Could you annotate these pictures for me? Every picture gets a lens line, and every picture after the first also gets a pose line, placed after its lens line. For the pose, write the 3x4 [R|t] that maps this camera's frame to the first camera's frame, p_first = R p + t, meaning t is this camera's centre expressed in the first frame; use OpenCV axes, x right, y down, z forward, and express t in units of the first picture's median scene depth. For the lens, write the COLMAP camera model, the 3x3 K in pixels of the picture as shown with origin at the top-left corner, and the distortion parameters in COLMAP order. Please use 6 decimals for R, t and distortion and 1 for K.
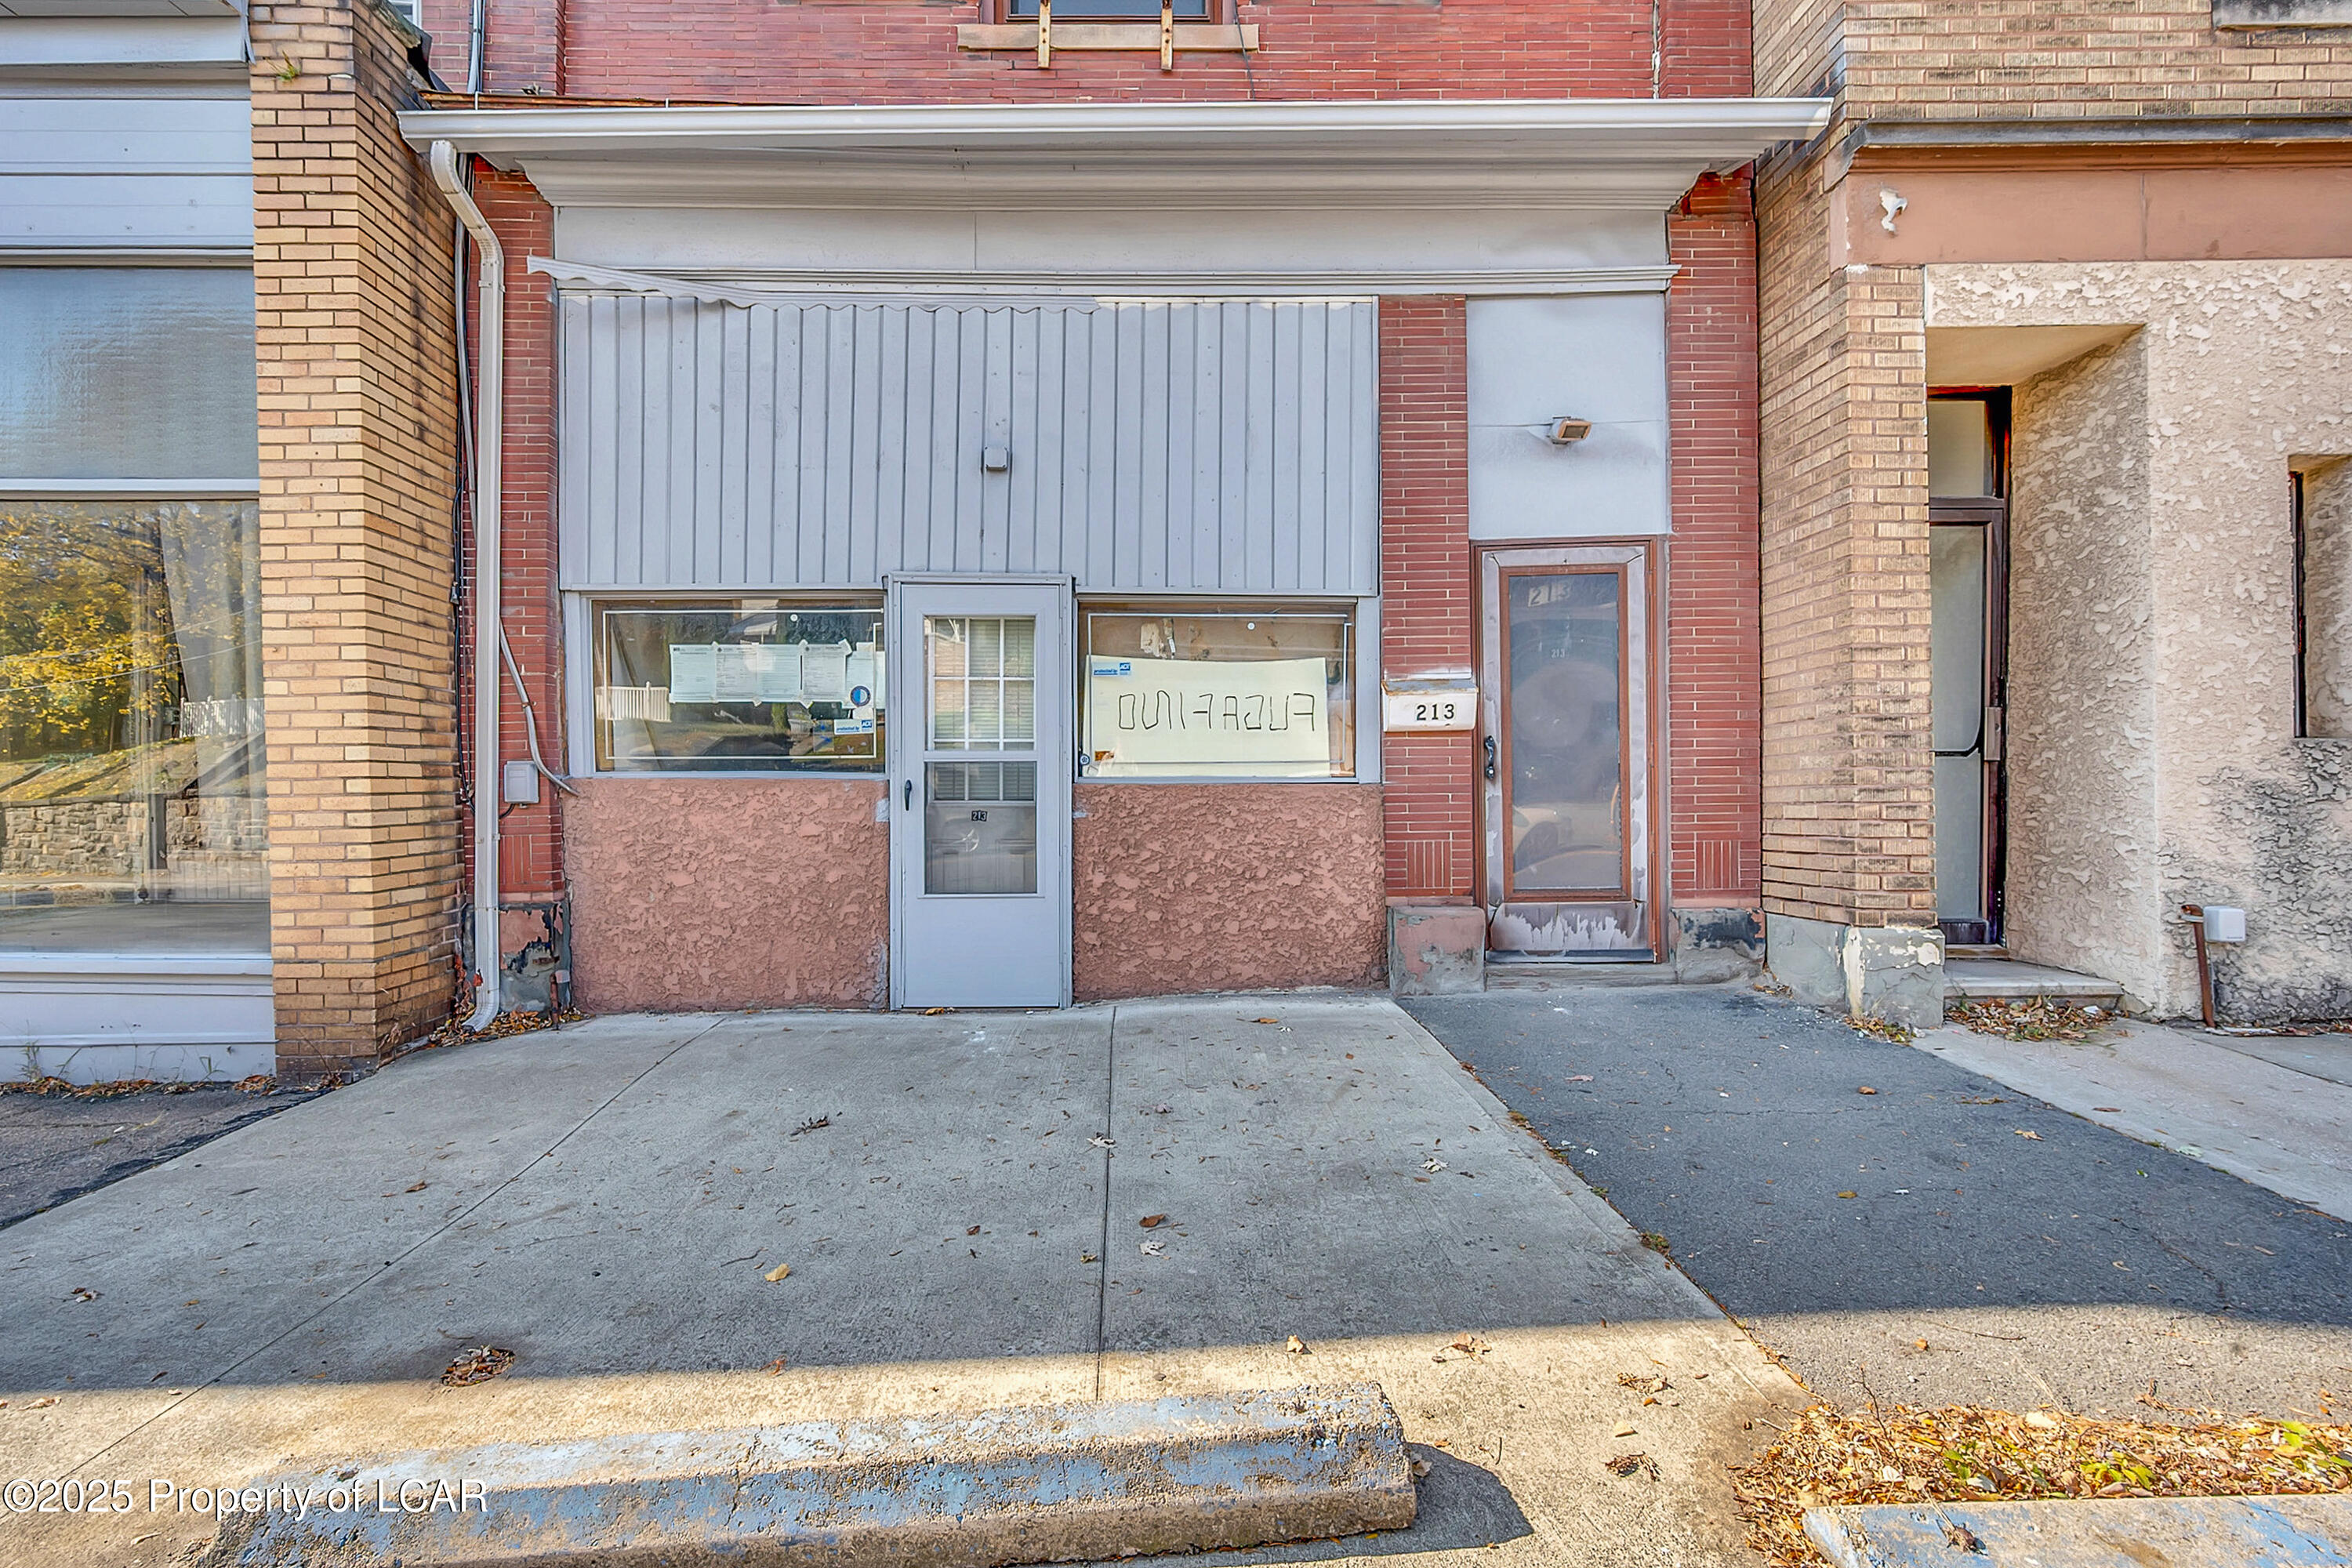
lens RADIAL K [[1165.0, 0, 1166.9], [0, 1165.0, 790.9], [0, 0, 1]] dist [-0.002252, 0.003584]
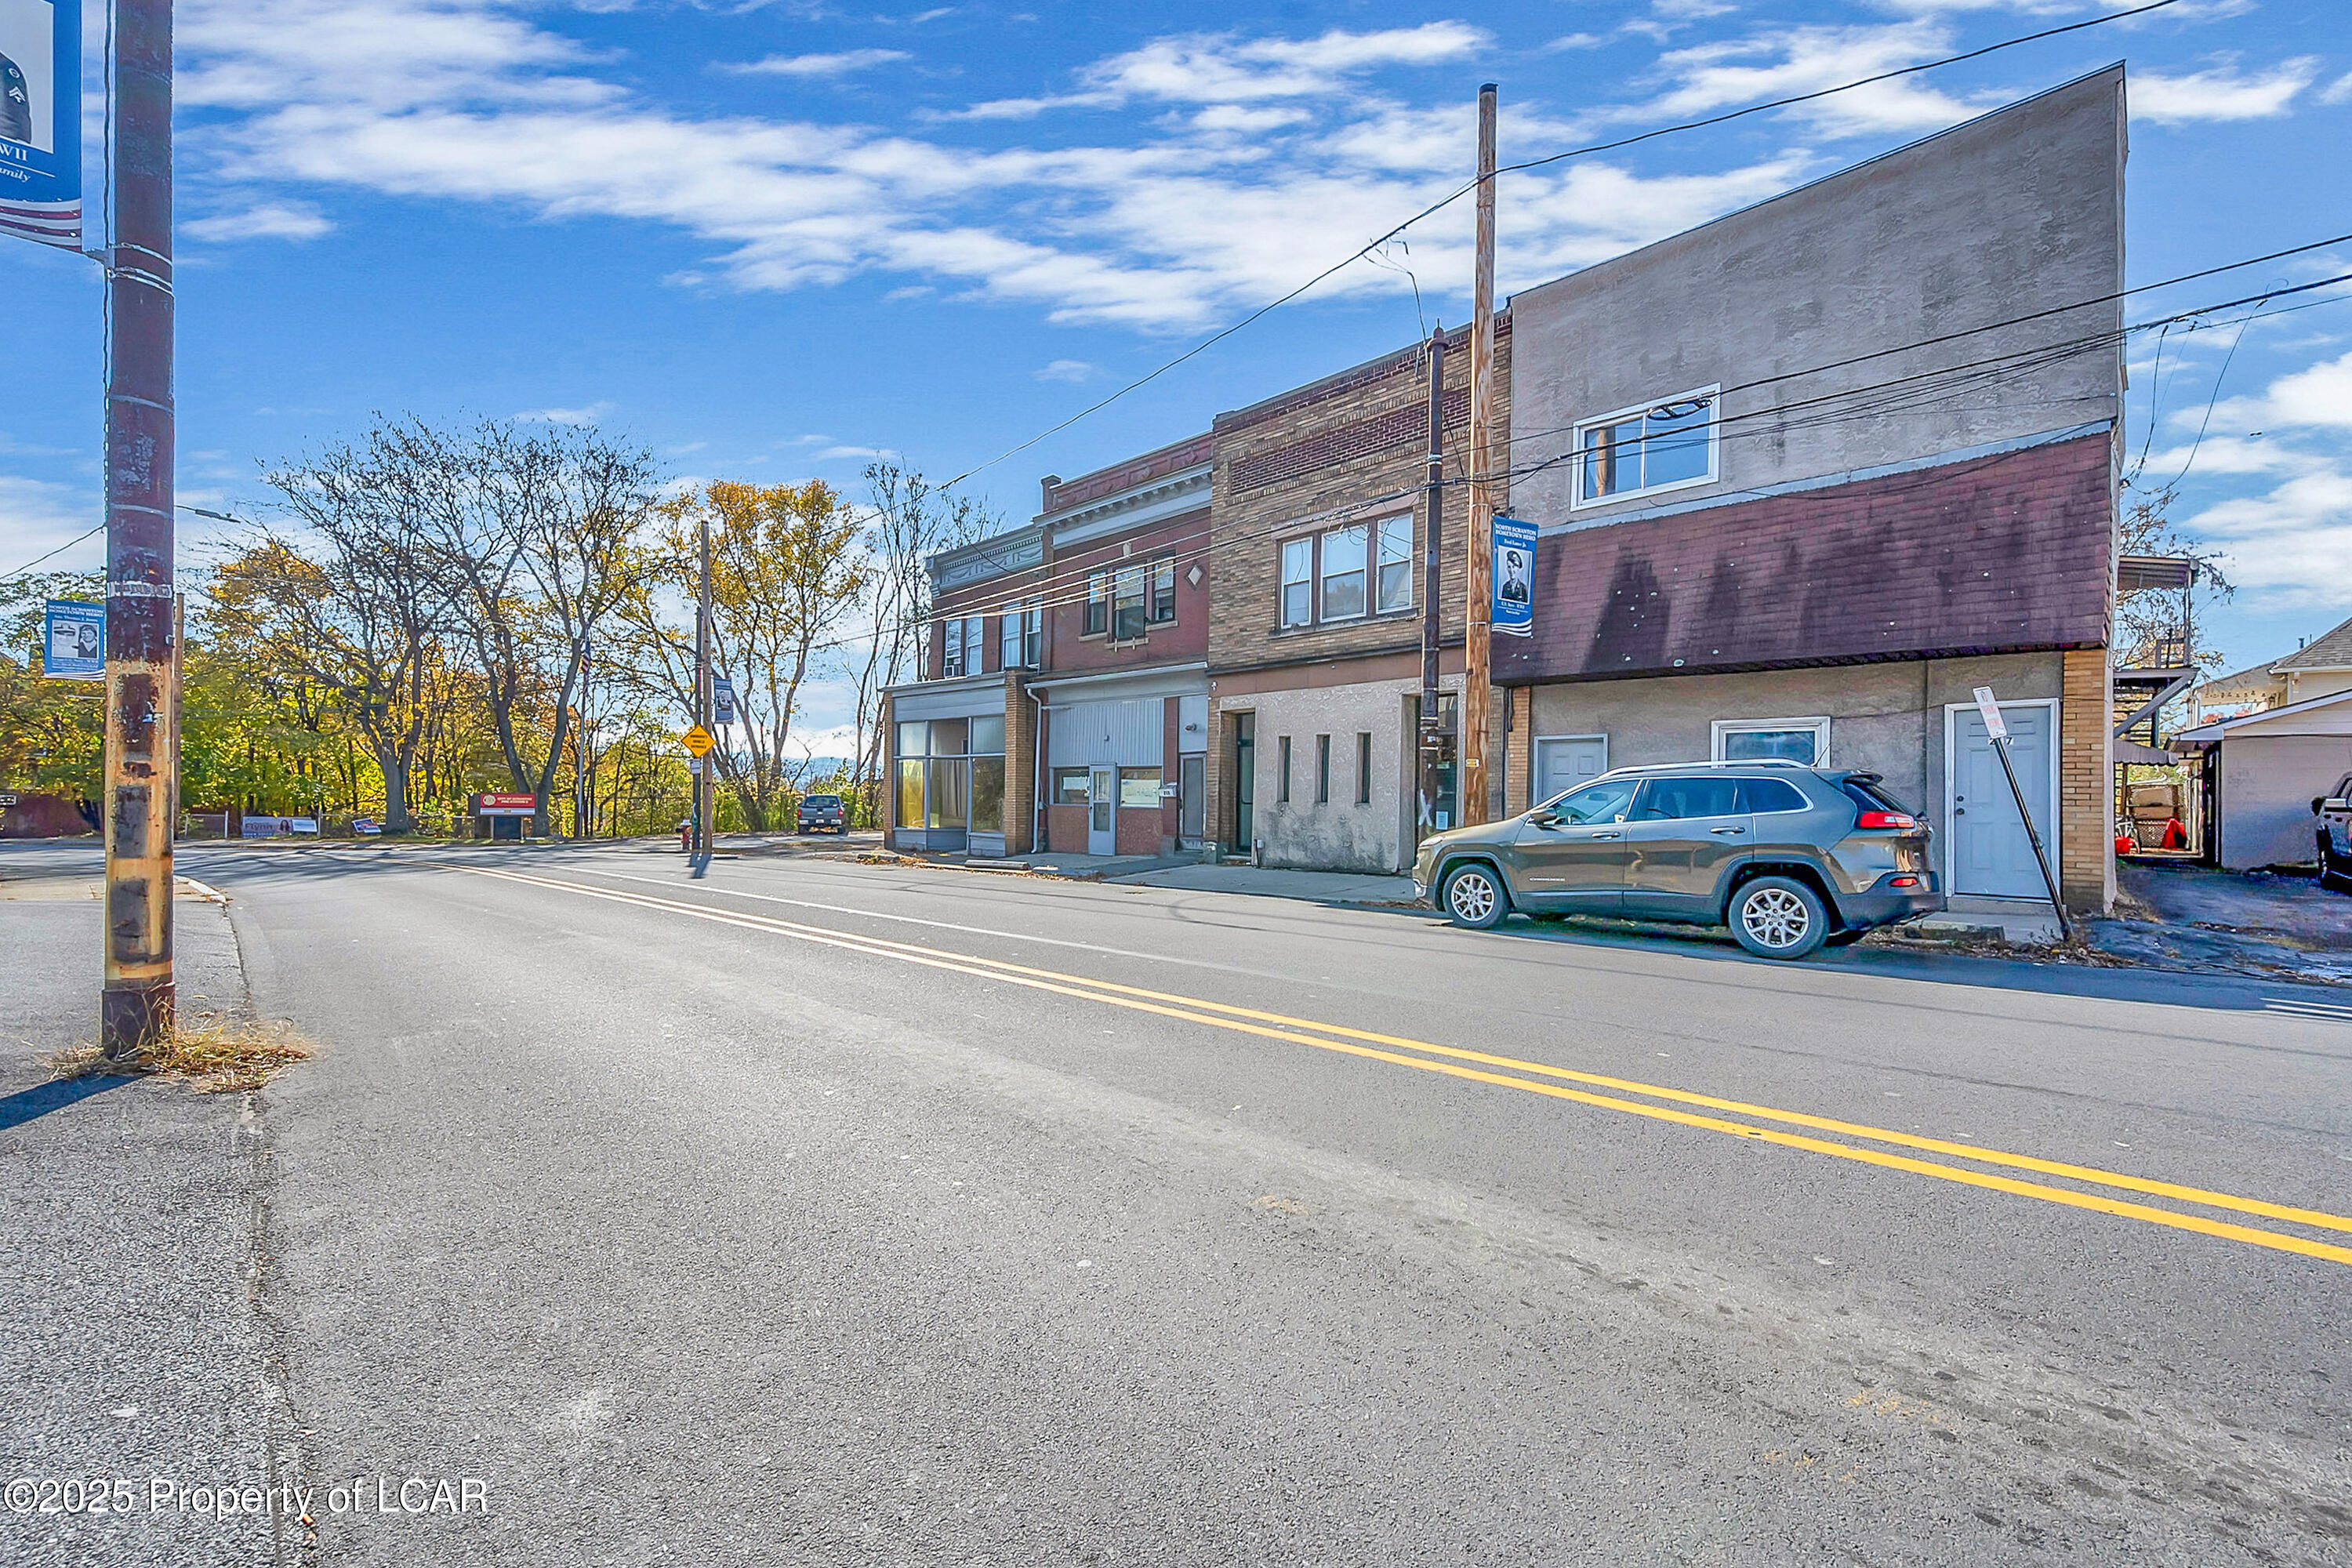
lens RADIAL K [[1165.0, 0, 1167.3], [0, 1165.0, 783.0], [0, 0, 1]] dist [-0.002252, 0.003584]
pose [[0.660101, 0.000483, -0.751177, 3.558316], [0.013058, 0.999841, 0.012118, -0.156789], [0.751063, -0.017808, 0.659990, -1.946667]]
